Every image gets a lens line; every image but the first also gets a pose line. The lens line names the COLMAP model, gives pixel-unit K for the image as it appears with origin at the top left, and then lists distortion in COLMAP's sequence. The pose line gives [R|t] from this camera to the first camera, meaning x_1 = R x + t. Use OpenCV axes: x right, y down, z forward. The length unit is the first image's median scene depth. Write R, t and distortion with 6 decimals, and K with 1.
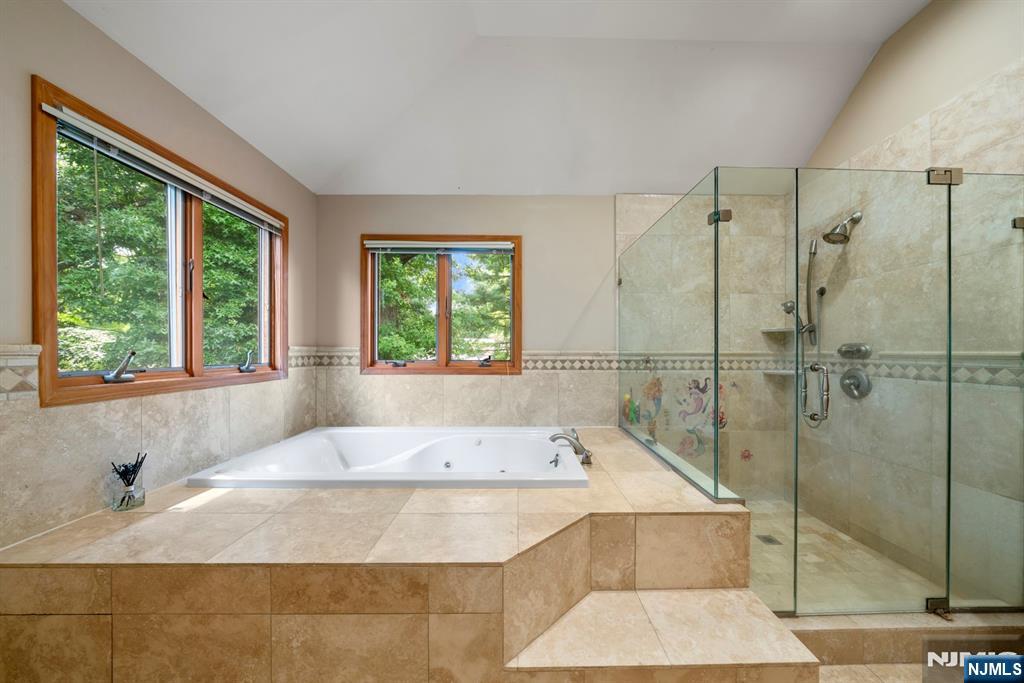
lens RADIAL K [[354.2, 0, 513.4], [0, 354.2, 350.7], [0, 0, 1]] dist [-0.004185, -0.000066]
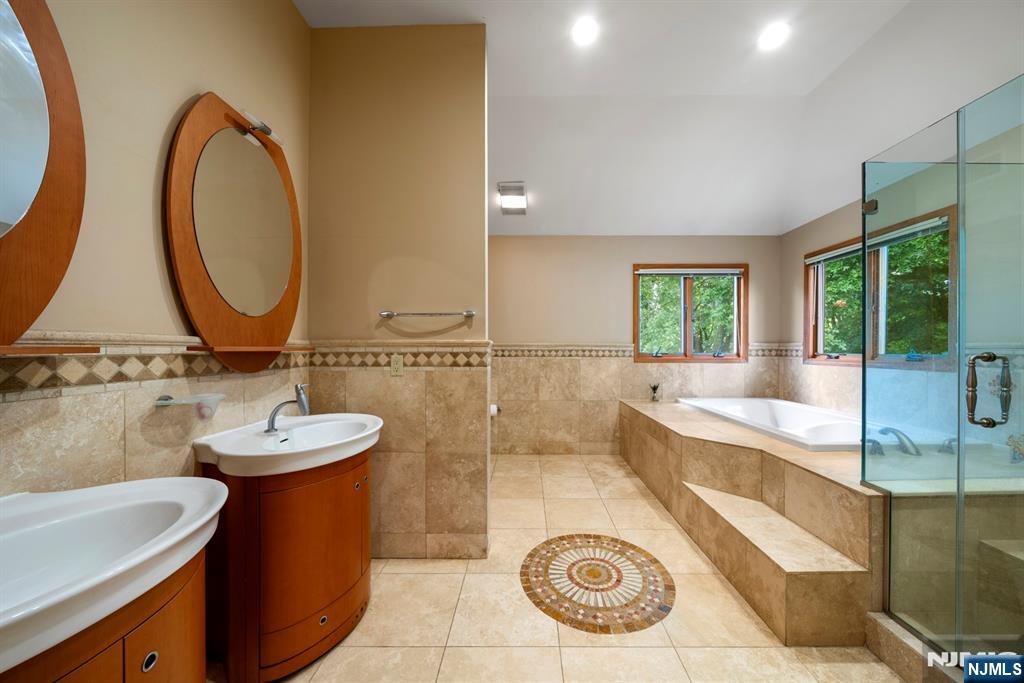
lens RADIAL K [[354.2, 0, 517.1], [0, 354.2, 348.9], [0, 0, 1]] dist [-0.004185, -0.000066]
pose [[-0.044932, -0.002409, -0.998987, 1.007417], [-0.003044, 0.999993, -0.002274, 0.020832], [0.998985, 0.002938, -0.044939, 0.016030]]
